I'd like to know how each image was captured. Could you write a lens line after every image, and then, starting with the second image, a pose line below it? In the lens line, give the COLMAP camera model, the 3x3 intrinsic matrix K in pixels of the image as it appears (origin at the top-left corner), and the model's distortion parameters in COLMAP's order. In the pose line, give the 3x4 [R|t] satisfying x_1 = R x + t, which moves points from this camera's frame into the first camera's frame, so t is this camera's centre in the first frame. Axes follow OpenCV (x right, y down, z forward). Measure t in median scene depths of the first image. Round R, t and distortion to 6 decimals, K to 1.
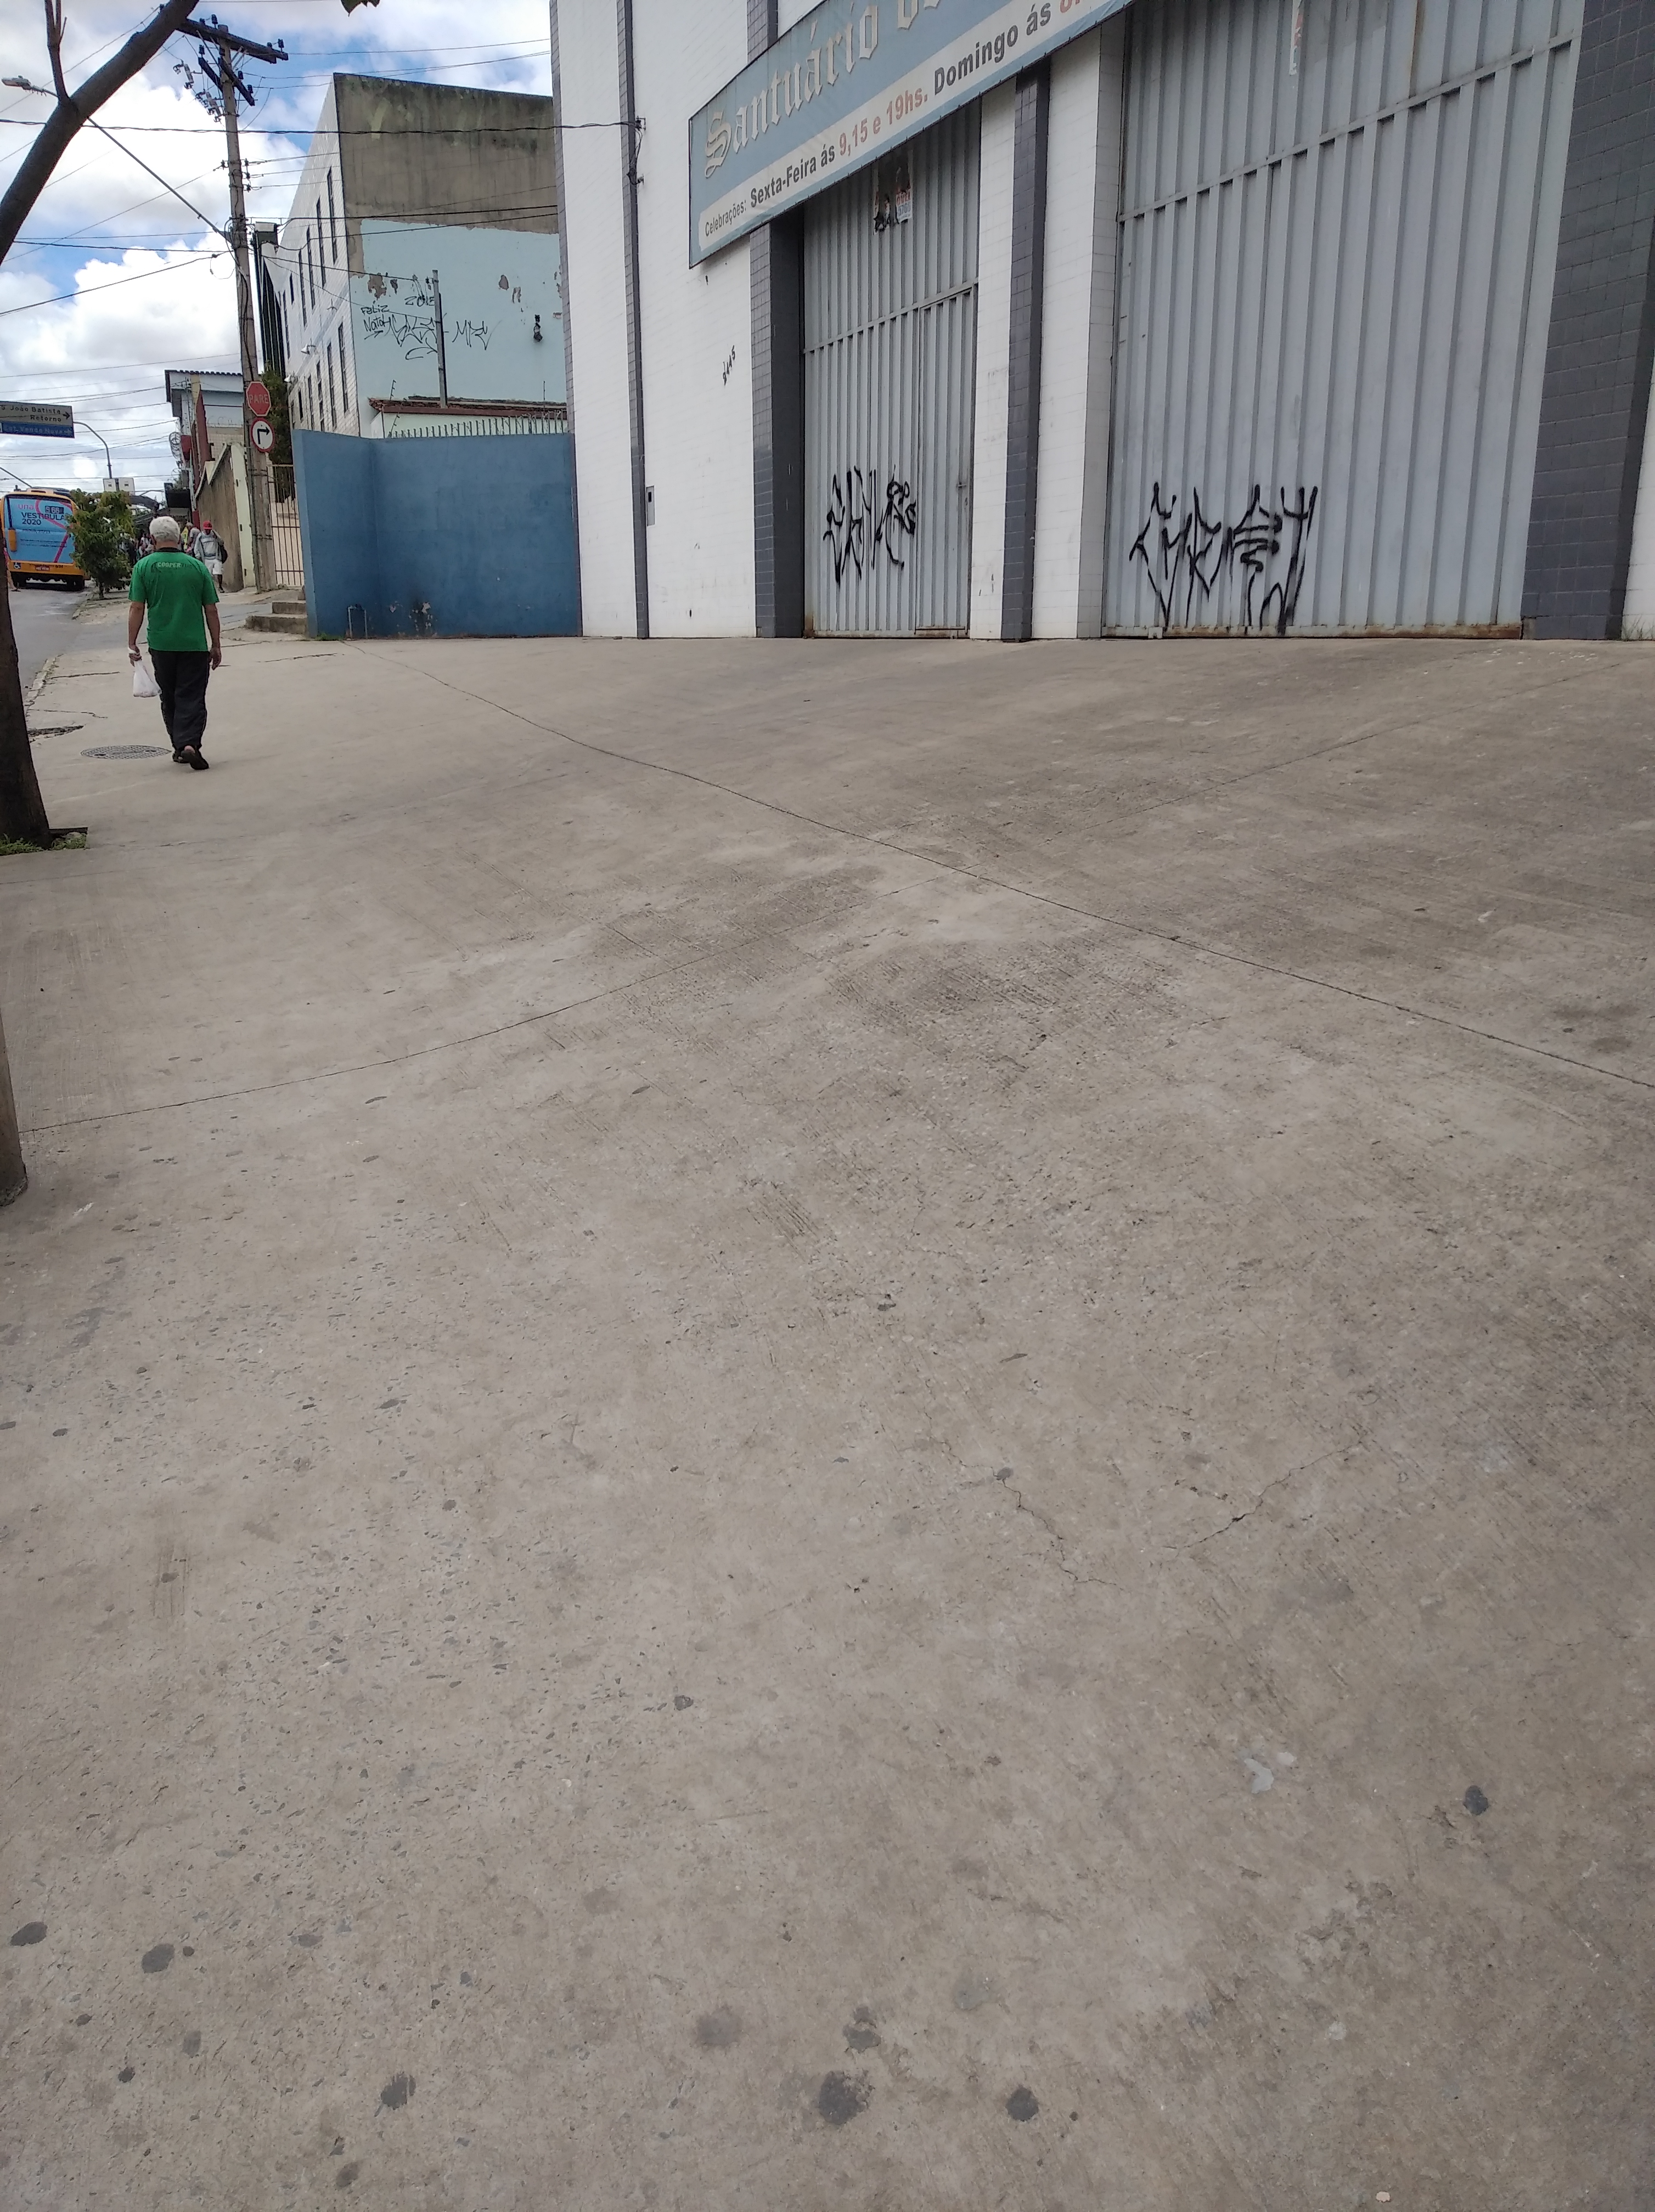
lens RADIAL K [[1701.5, 0, 837.7], [0, 1701.5, 1096.3], [0, 0, 1]] dist [0.041291, -0.046875]
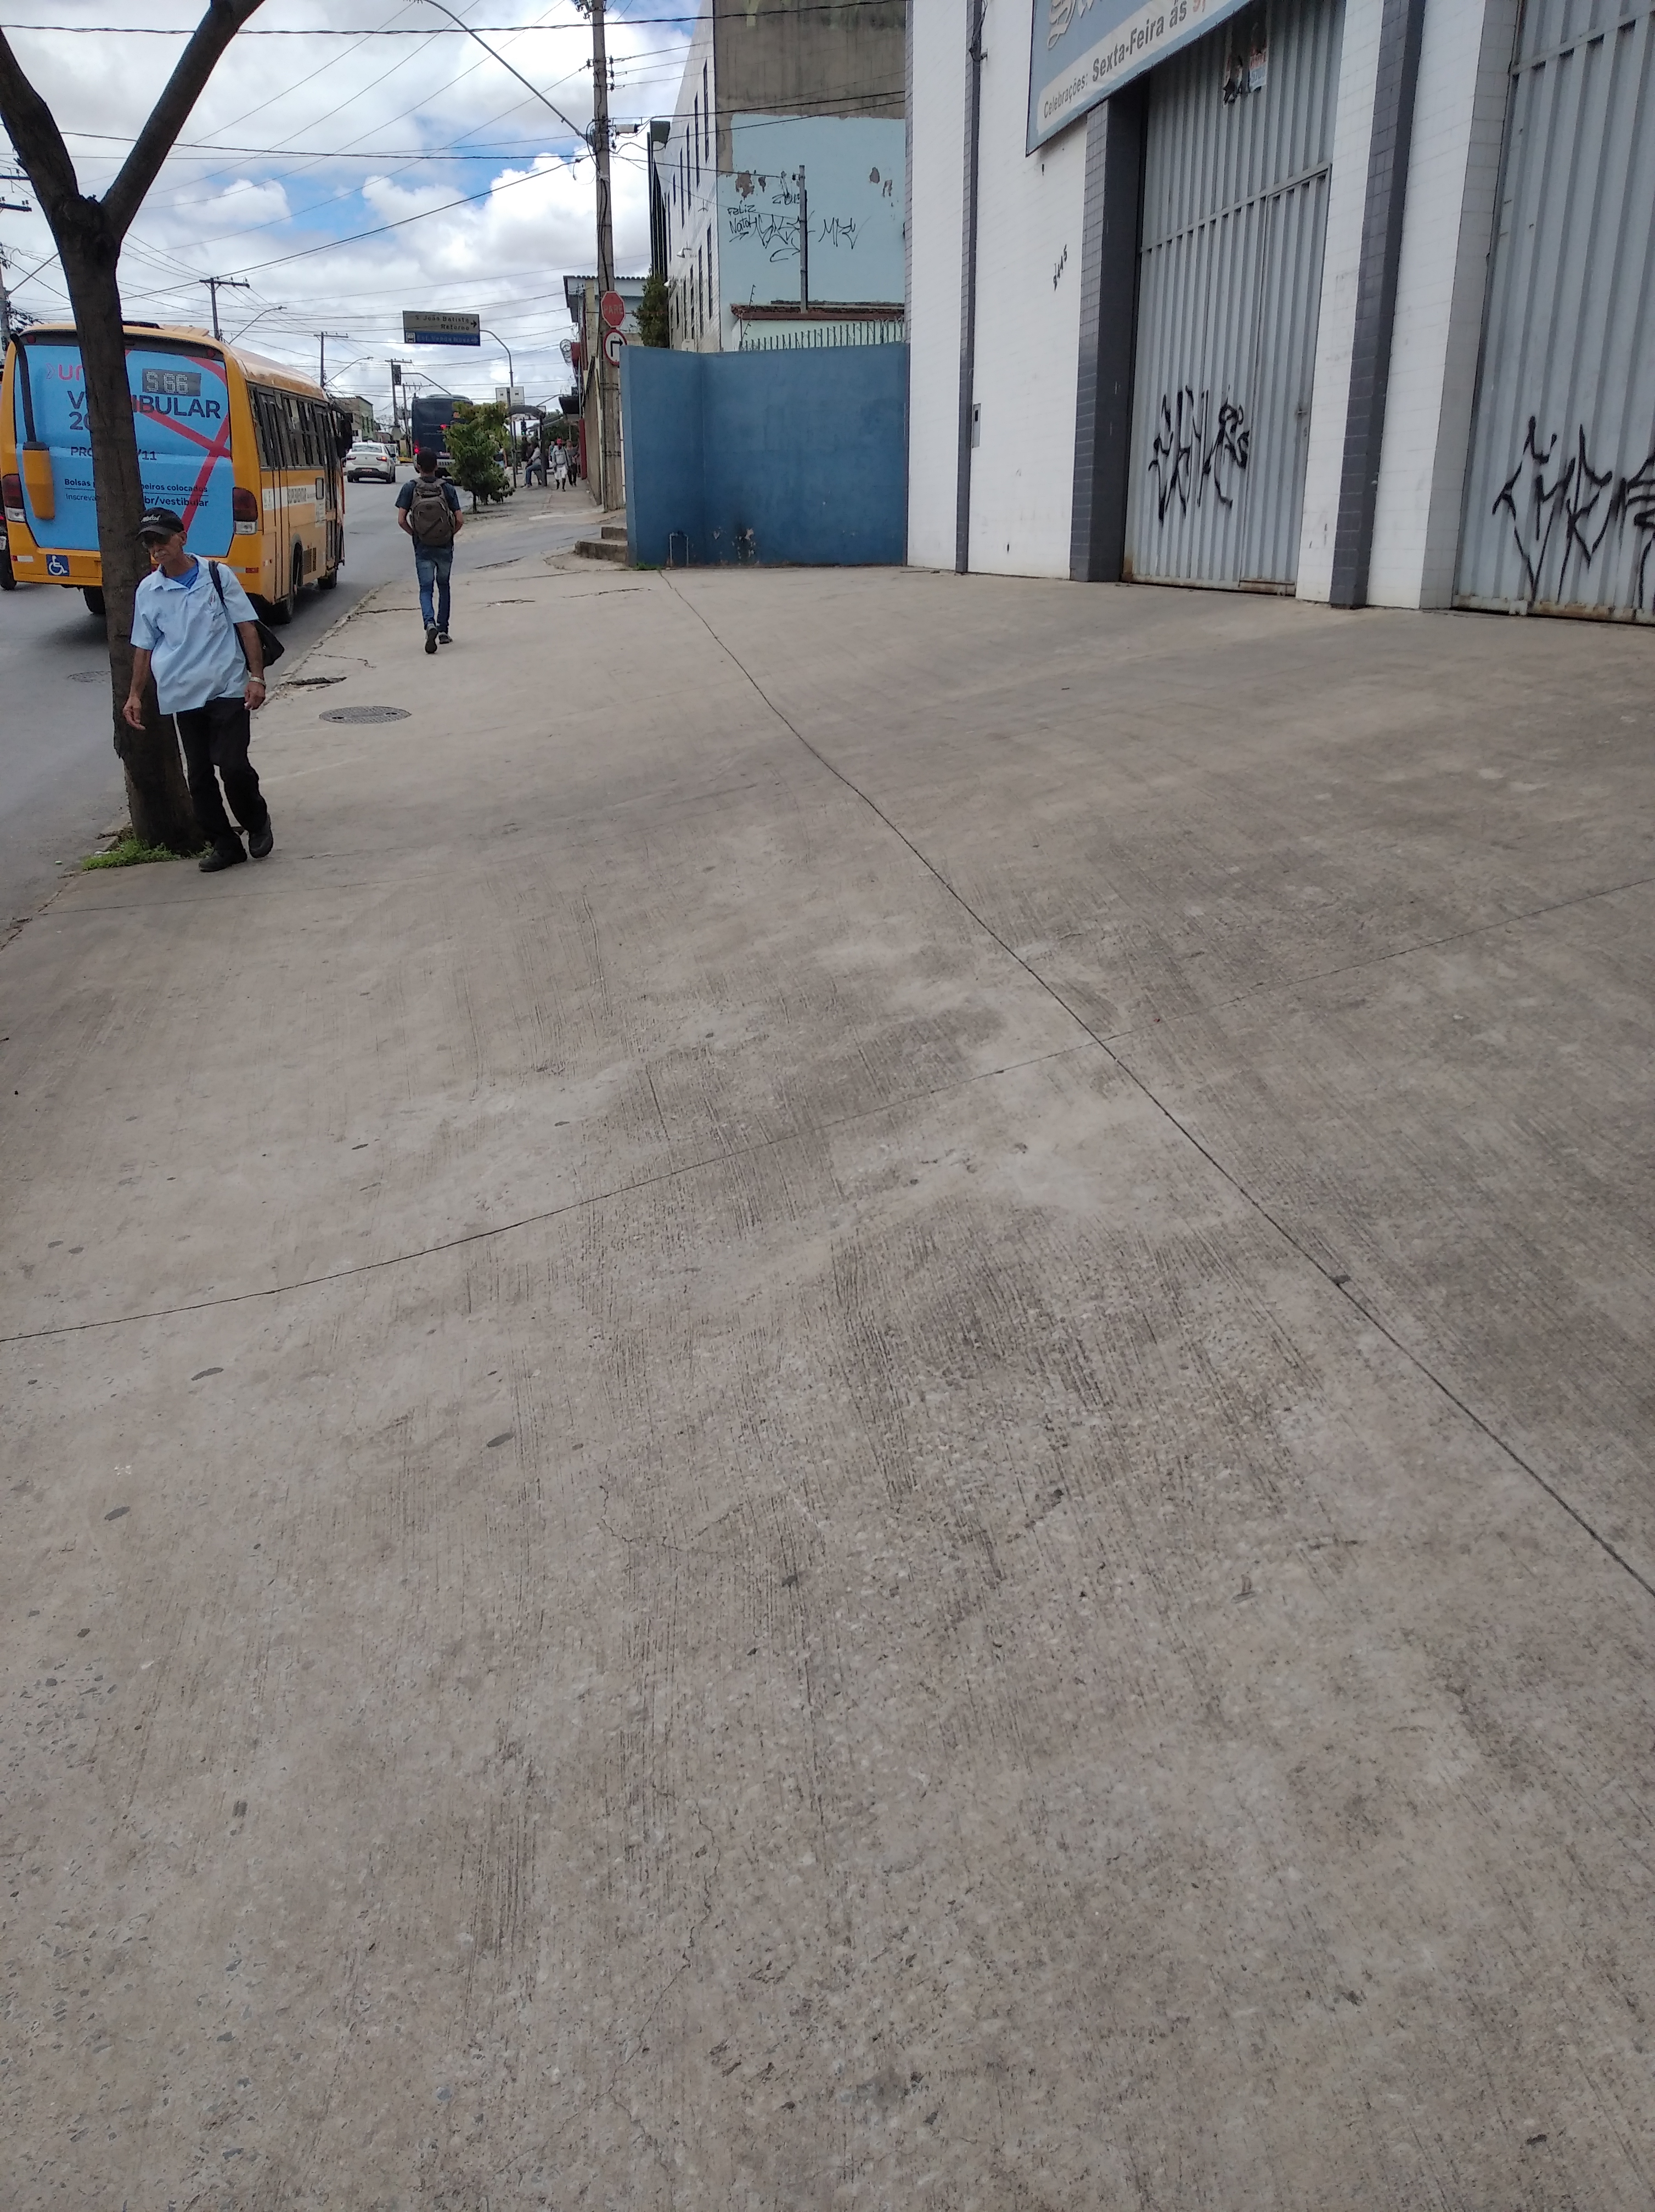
lens RADIAL K [[1701.5, 0, 834.1], [0, 1701.5, 1107.5], [0, 0, 1]] dist [0.041291, -0.046875]
pose [[0.976049, 0.071740, -0.205381, 0.066462], [-0.059518, 0.996103, 0.065088, -0.086585], [0.209250, -0.051306, 0.976515, 0.170082]]
